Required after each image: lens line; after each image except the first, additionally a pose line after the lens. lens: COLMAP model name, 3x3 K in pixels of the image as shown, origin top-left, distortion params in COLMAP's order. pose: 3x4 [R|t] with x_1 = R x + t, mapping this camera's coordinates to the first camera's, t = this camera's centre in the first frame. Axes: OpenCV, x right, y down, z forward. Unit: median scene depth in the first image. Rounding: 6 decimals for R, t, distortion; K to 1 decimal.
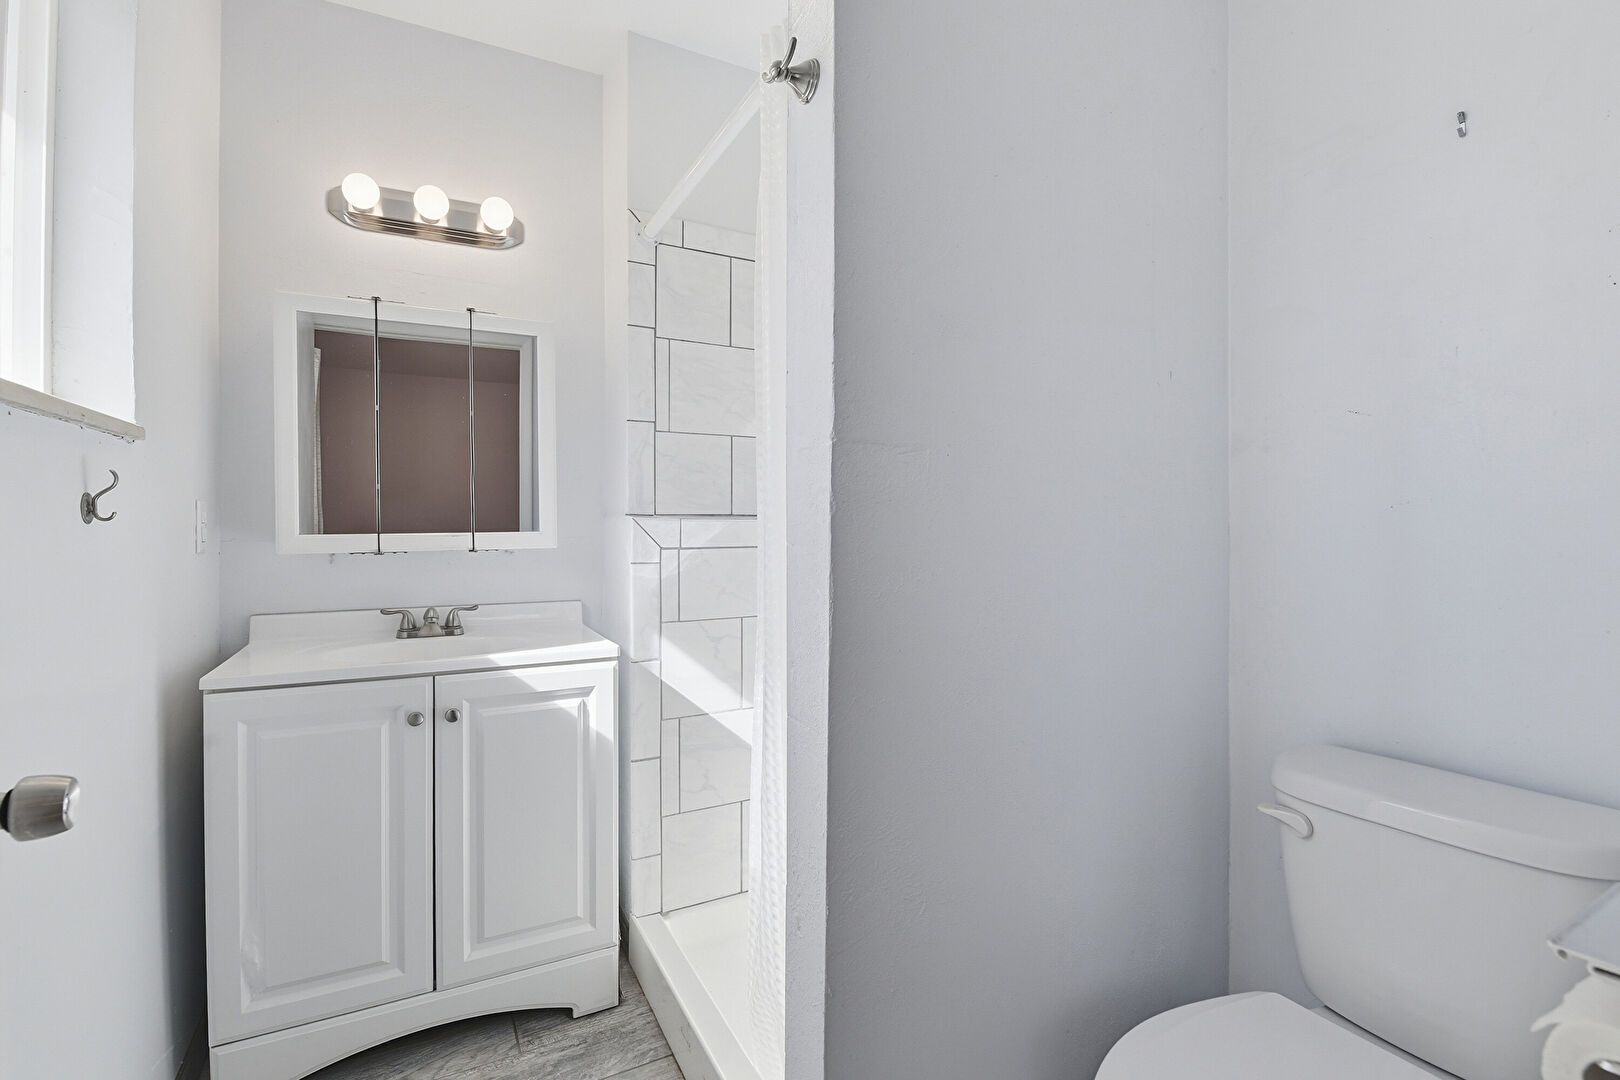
lens RADIAL K [[715.5, 0, 810.1], [0, 715.5, 520.1], [0, 0, 1]] dist [-0.000384, -0.009030]
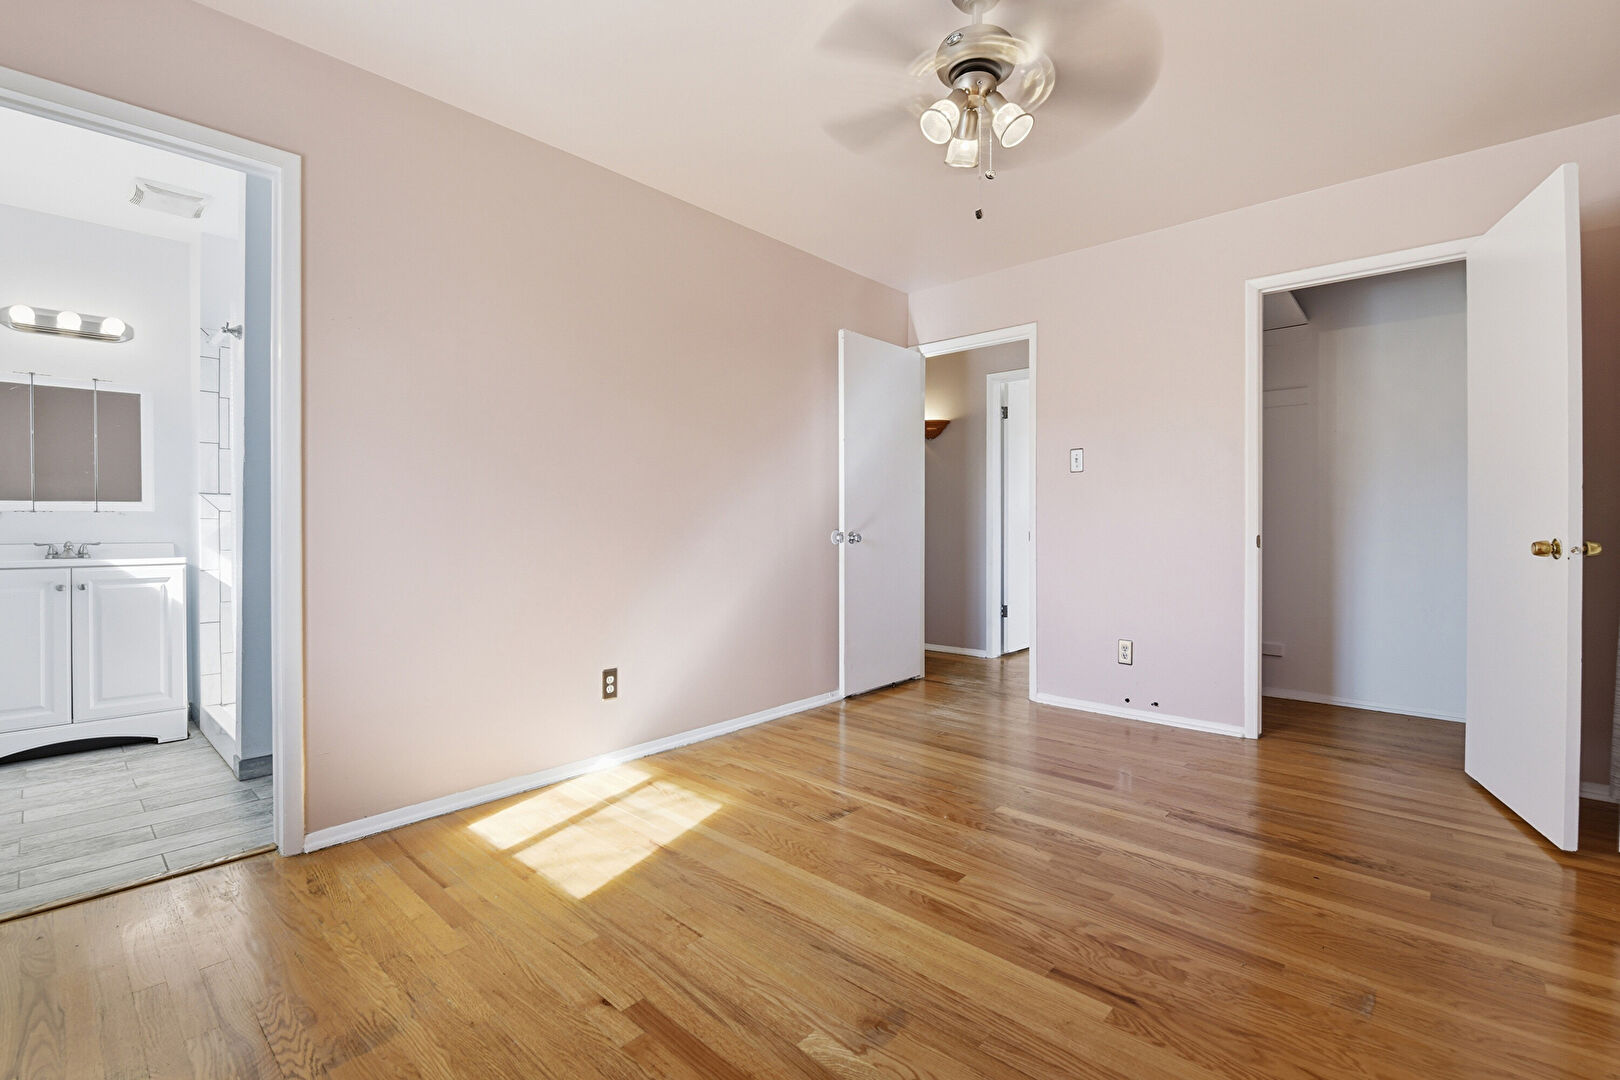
lens RADIAL K [[715.5, 0, 810.1], [0, 715.5, 520.1], [0, 0, 1]] dist [-0.000384, -0.009030]
pose [[0.945686, -0.004559, 0.325050, 0.687884], [0.006141, 0.999974, -0.003840, 0.085423], [-0.325023, 0.005628, 0.945689, -1.351520]]
